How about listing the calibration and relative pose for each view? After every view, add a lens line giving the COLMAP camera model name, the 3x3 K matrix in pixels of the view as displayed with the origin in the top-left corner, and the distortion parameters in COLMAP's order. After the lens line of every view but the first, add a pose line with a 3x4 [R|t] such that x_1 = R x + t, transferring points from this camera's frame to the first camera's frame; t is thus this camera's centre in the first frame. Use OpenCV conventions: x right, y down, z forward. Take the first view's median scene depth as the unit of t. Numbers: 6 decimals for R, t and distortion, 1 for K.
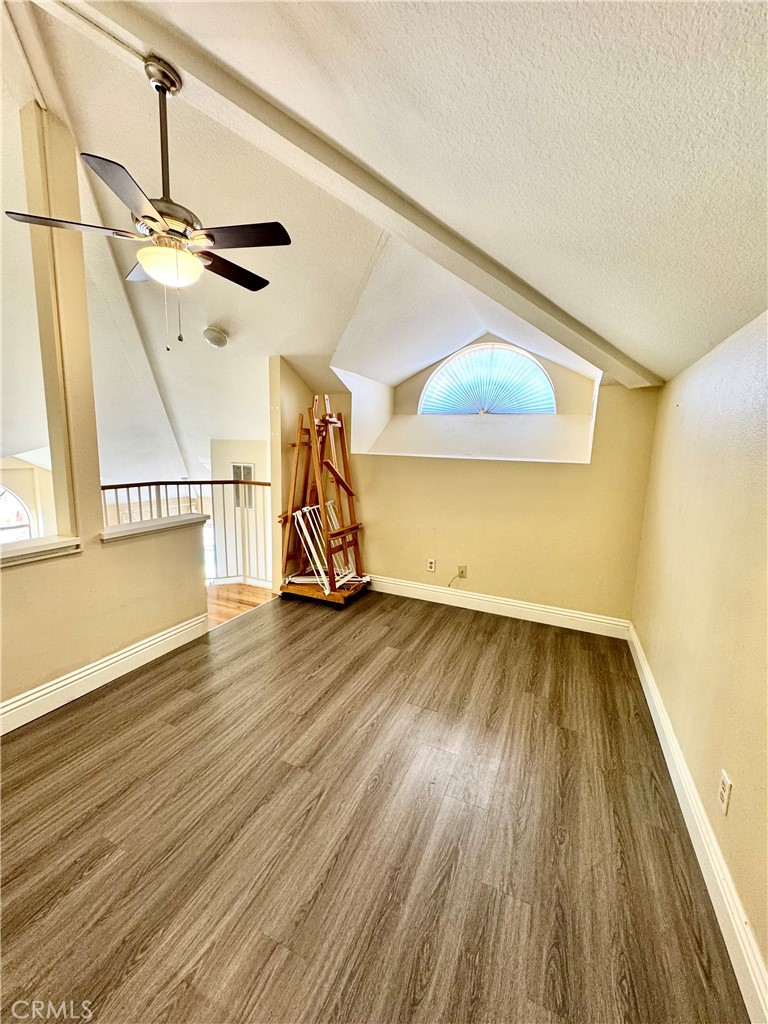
lens RADIAL K [[411.3, 0, 388.0], [0, 411.3, 511.4], [0, 0, 1]] dist [-0.000599, 0.000043]
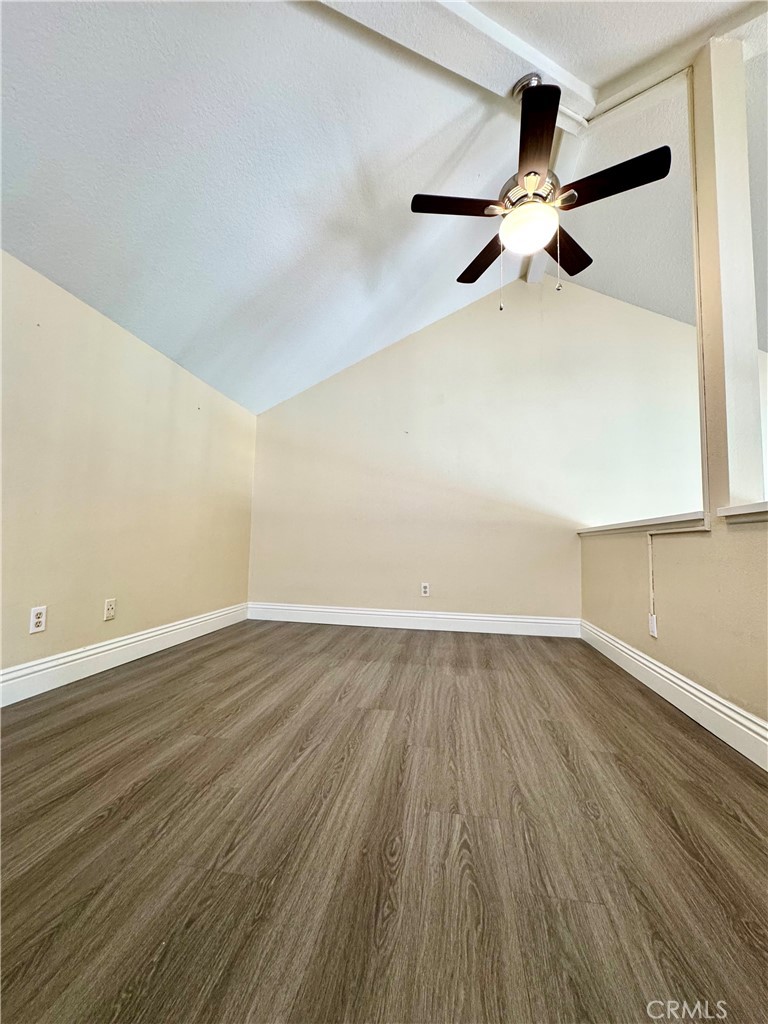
lens RADIAL K [[411.3, 0, 388.0], [0, 411.3, 511.4], [0, 0, 1]] dist [-0.000599, 0.000043]
pose [[-0.966834, -0.075216, -0.244080, 0.019735], [-0.092171, 0.994007, 0.058784, 0.075083], [0.238196, 0.079331, -0.967972, 1.669897]]
